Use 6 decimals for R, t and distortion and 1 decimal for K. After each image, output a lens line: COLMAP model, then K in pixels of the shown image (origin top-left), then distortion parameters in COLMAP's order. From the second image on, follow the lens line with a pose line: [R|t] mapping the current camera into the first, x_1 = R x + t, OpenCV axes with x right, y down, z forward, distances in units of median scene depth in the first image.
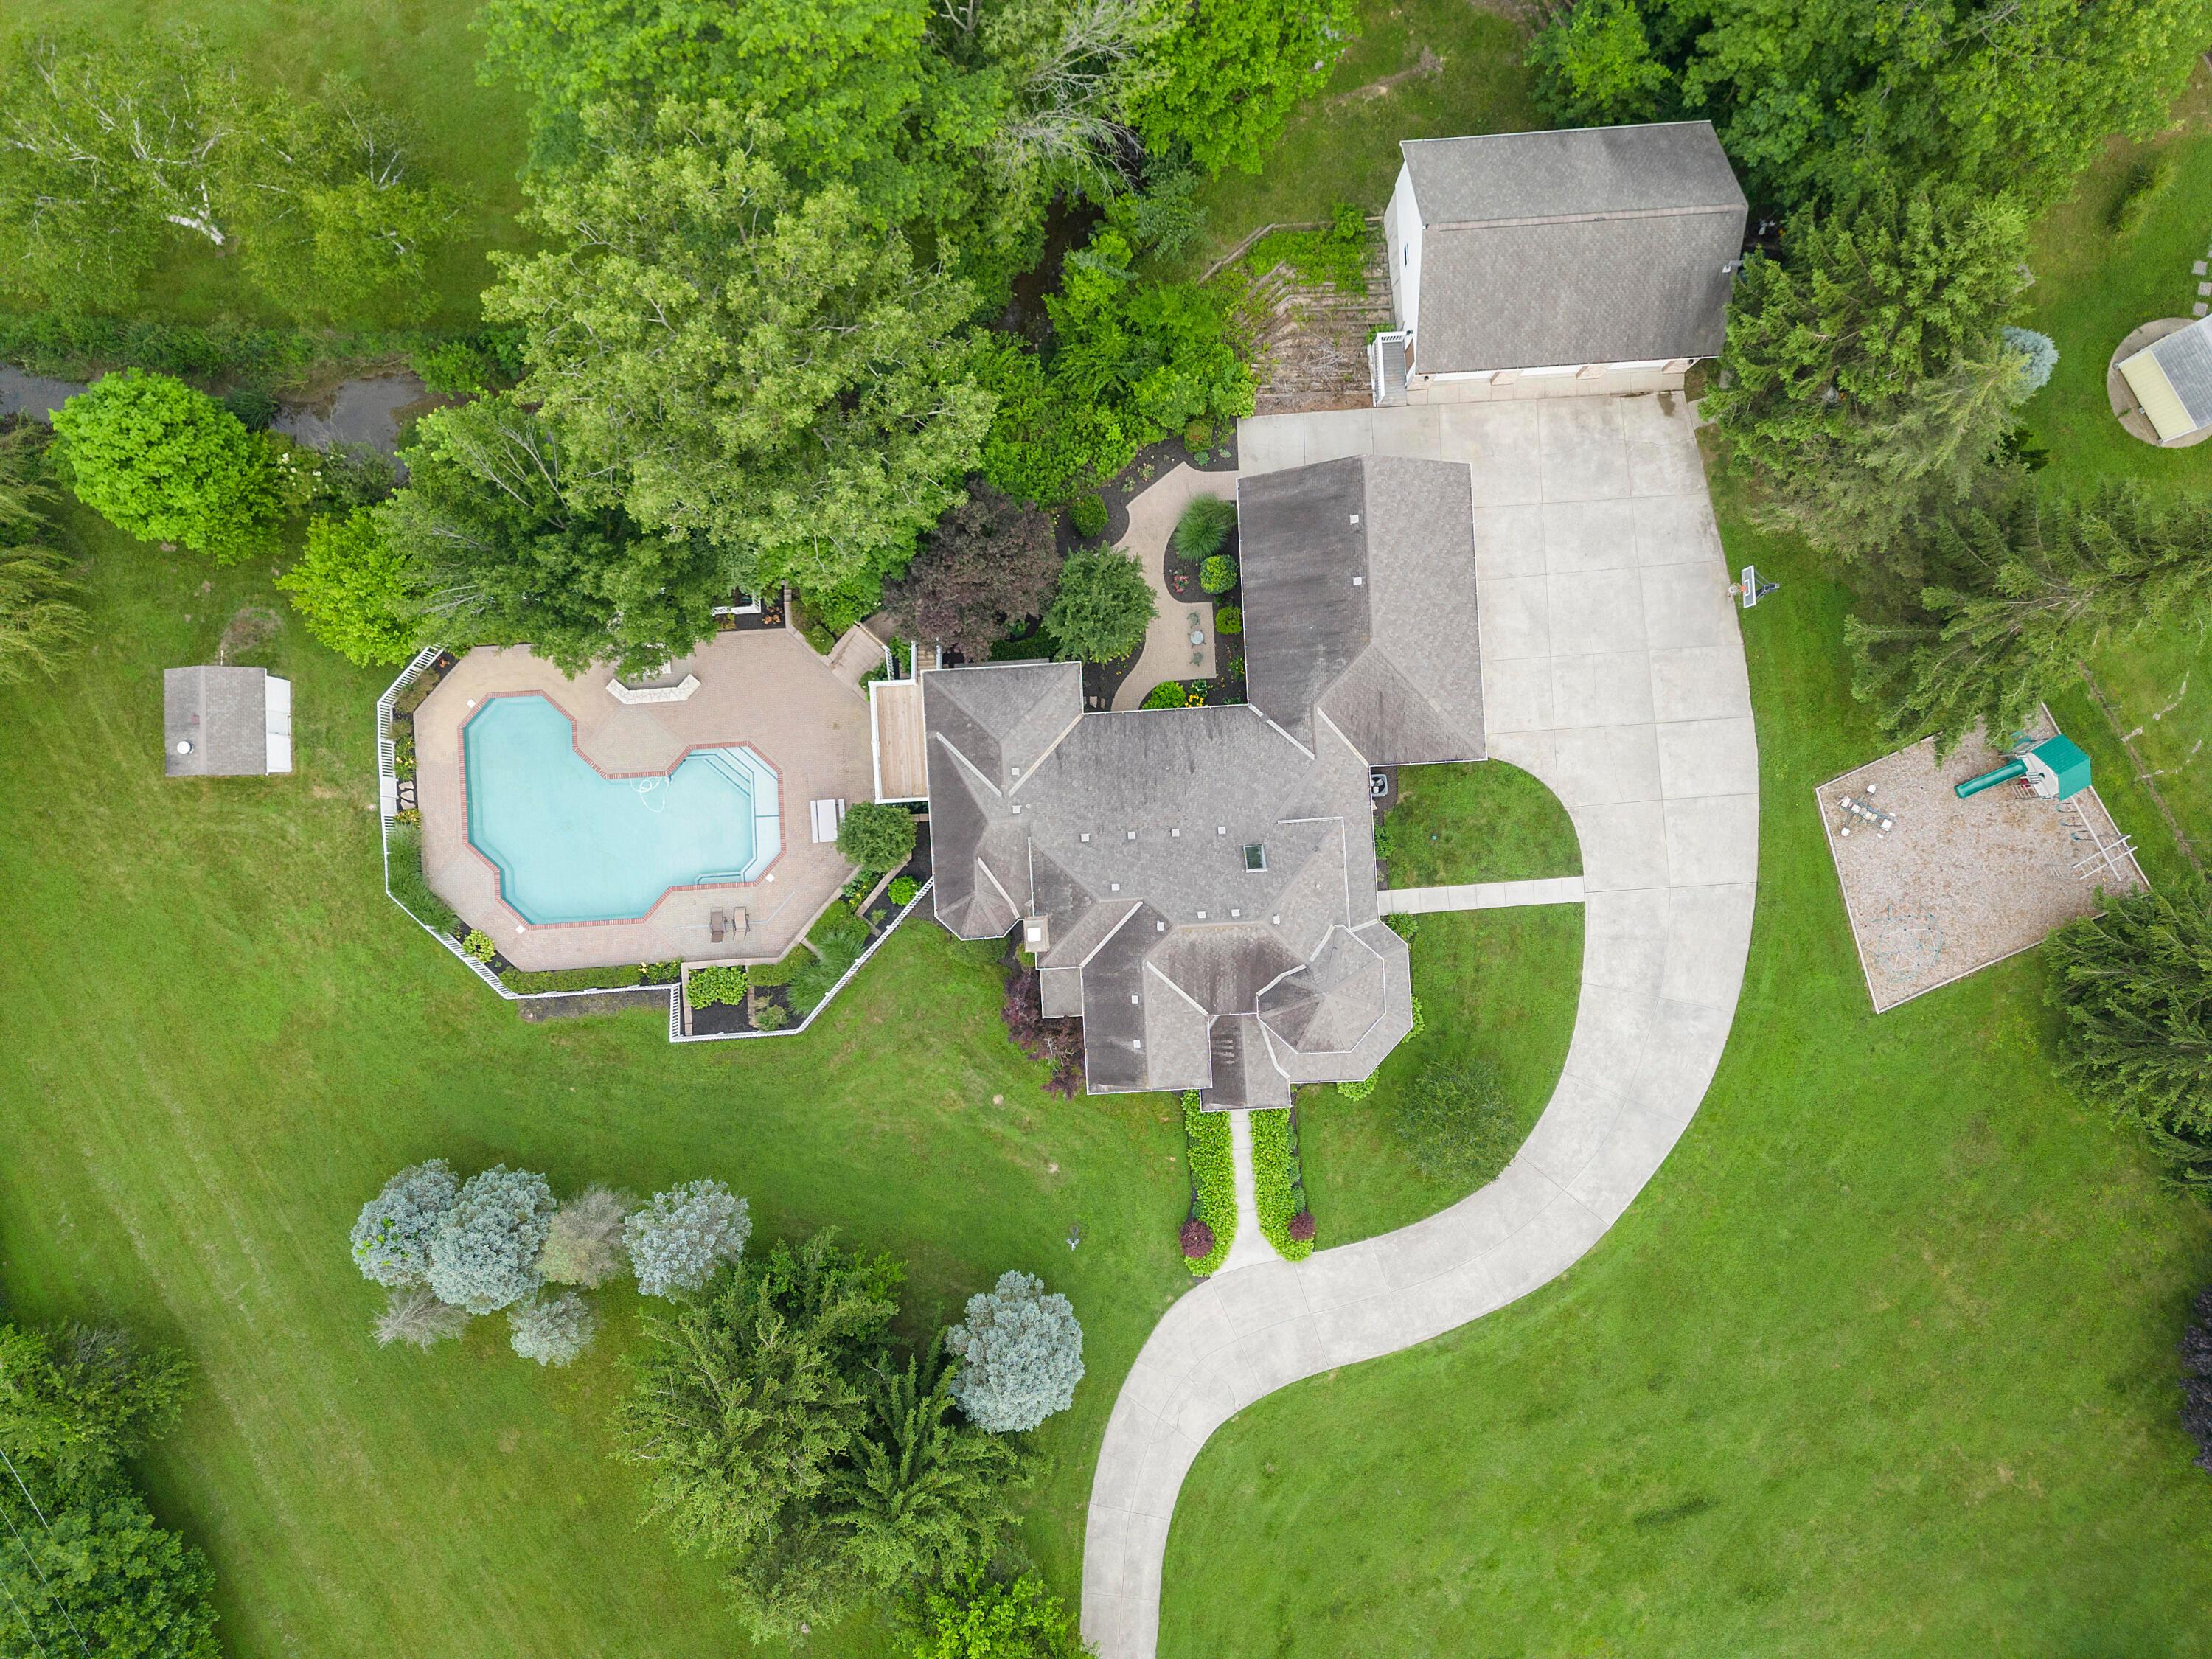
lens RADIAL K [[1541.9, 0, 1102.5], [0, 1541.9, 814.6], [0, 0, 1]] dist [0.010256, -0.004501]
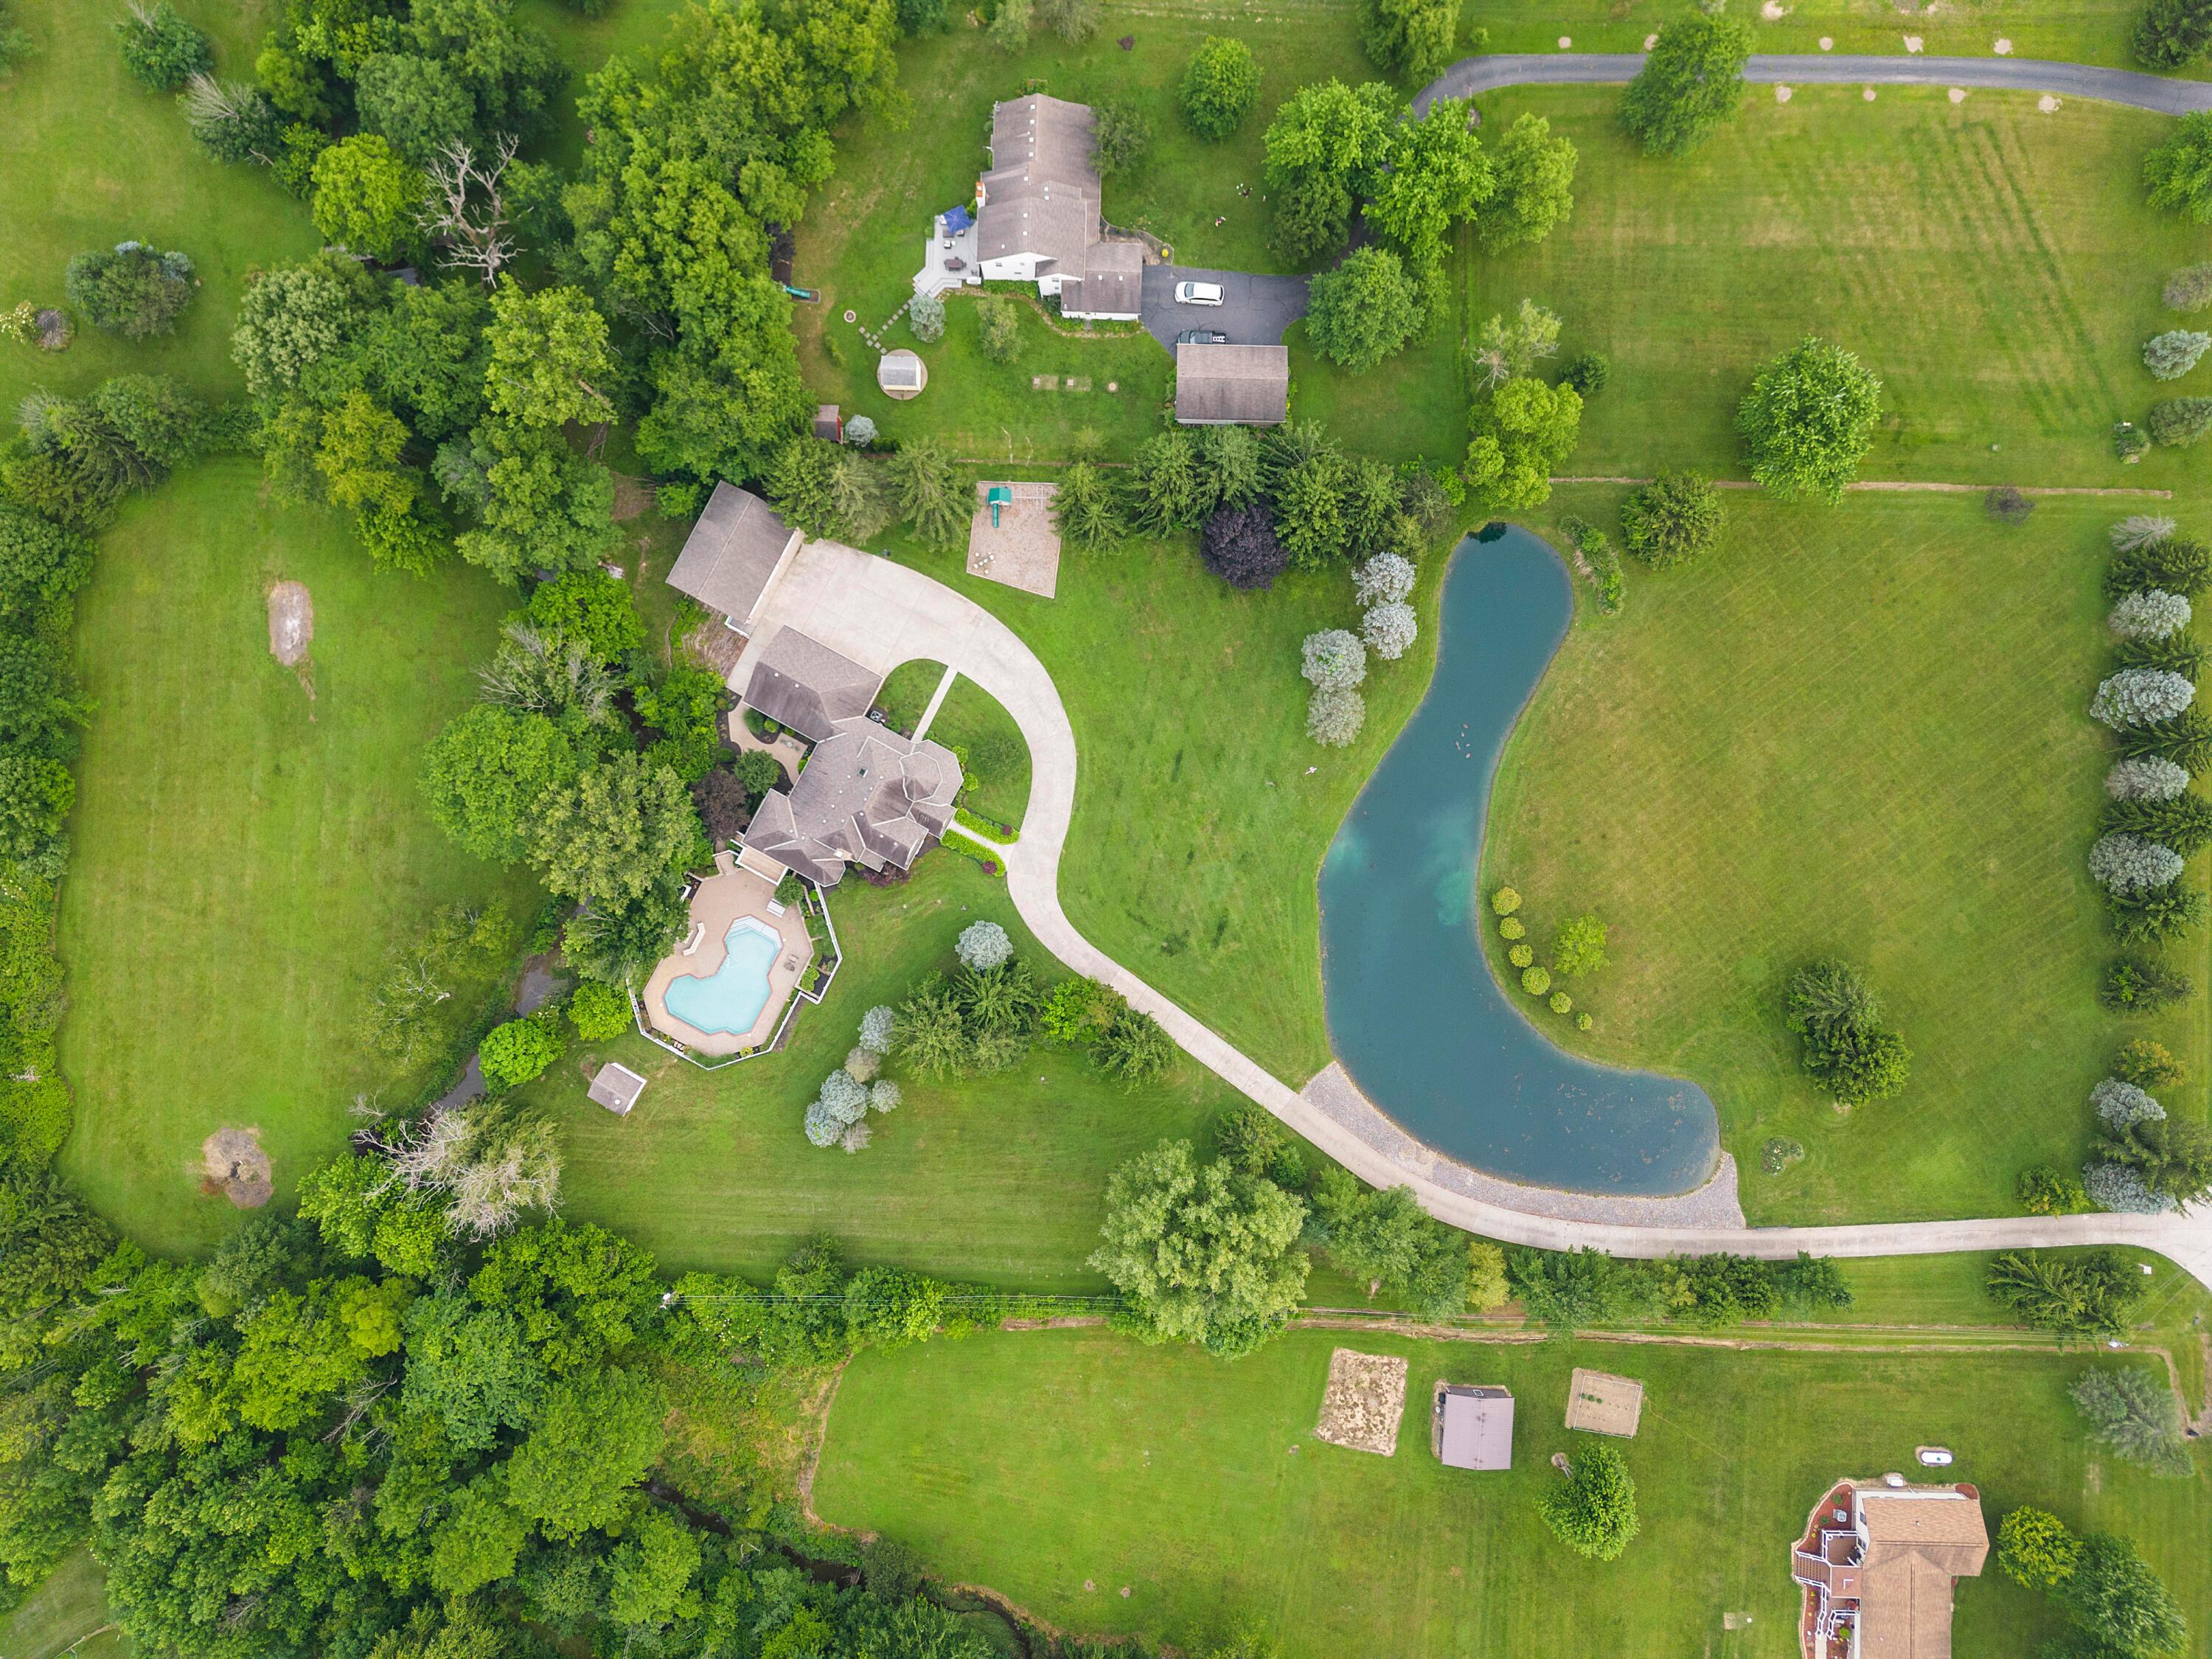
lens RADIAL K [[1541.9, 0, 1122.1], [0, 1541.9, 835.8], [0, 0, 1]] dist [0.010256, -0.004501]
pose [[0.523996, -0.851471, 0.020607, 0.172274], [0.851190, 0.524370, 0.022603, 0.383189], [-0.030052, 0.005697, 0.999532, -1.603639]]
